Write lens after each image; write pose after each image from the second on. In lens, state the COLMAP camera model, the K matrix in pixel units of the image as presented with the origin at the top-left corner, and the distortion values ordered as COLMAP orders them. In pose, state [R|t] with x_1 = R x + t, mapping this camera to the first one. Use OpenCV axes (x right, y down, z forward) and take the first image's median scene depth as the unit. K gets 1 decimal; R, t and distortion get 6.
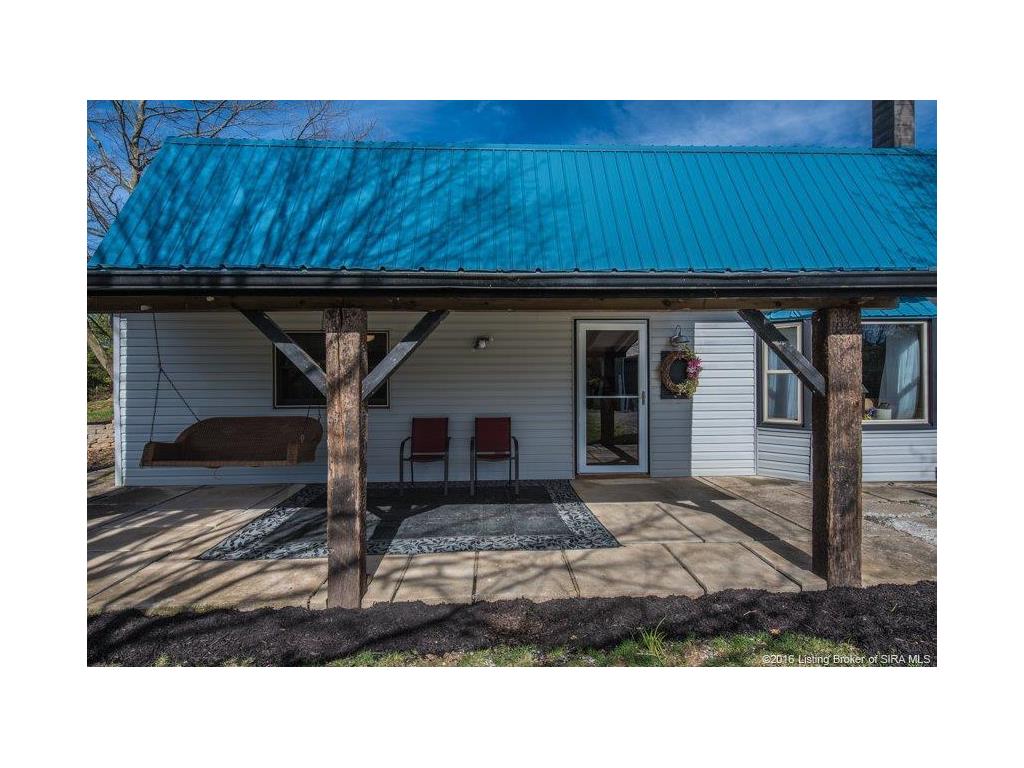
lens RADIAL K [[558.3, 0, 510.7], [0, 558.3, 385.6], [0, 0, 1]] dist [0.036034, 0.000347]
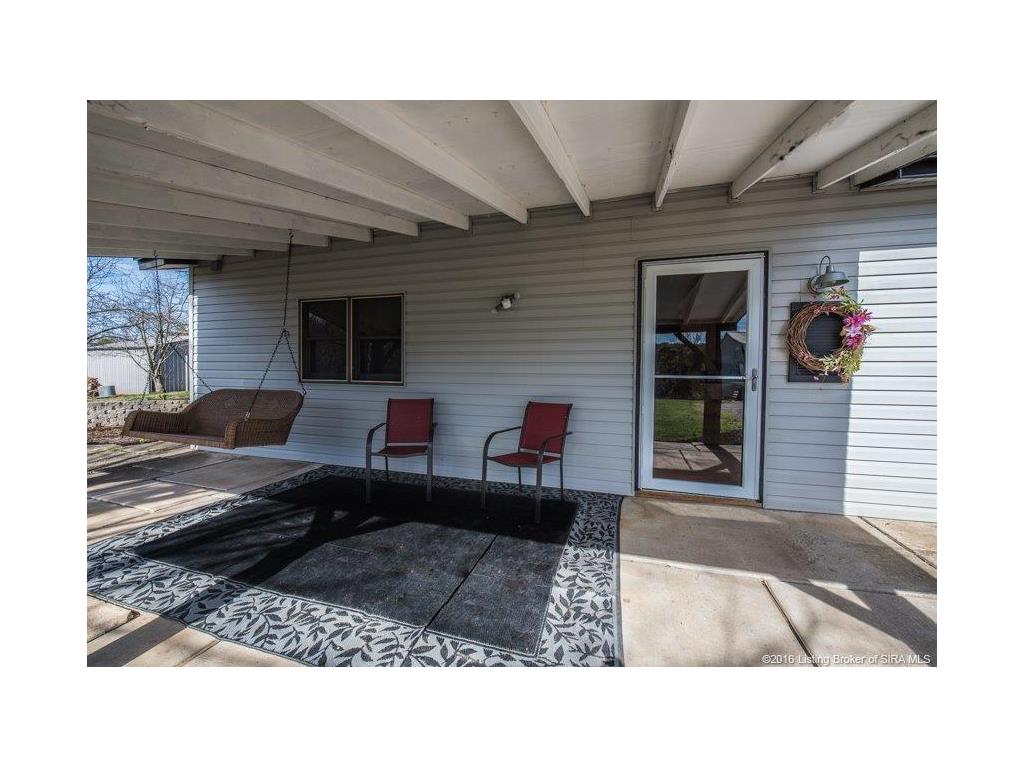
lens RADIAL K [[380.1, 0, 509.7], [0, 380.1, 386.4], [0, 0, 1]] dist [-0.018771, -0.000378]
pose [[0.922473, 0.023287, -0.385359, 0.149016], [-0.016787, 0.999655, 0.020223, 0.025771], [0.385697, -0.012186, 0.922545, 0.511984]]
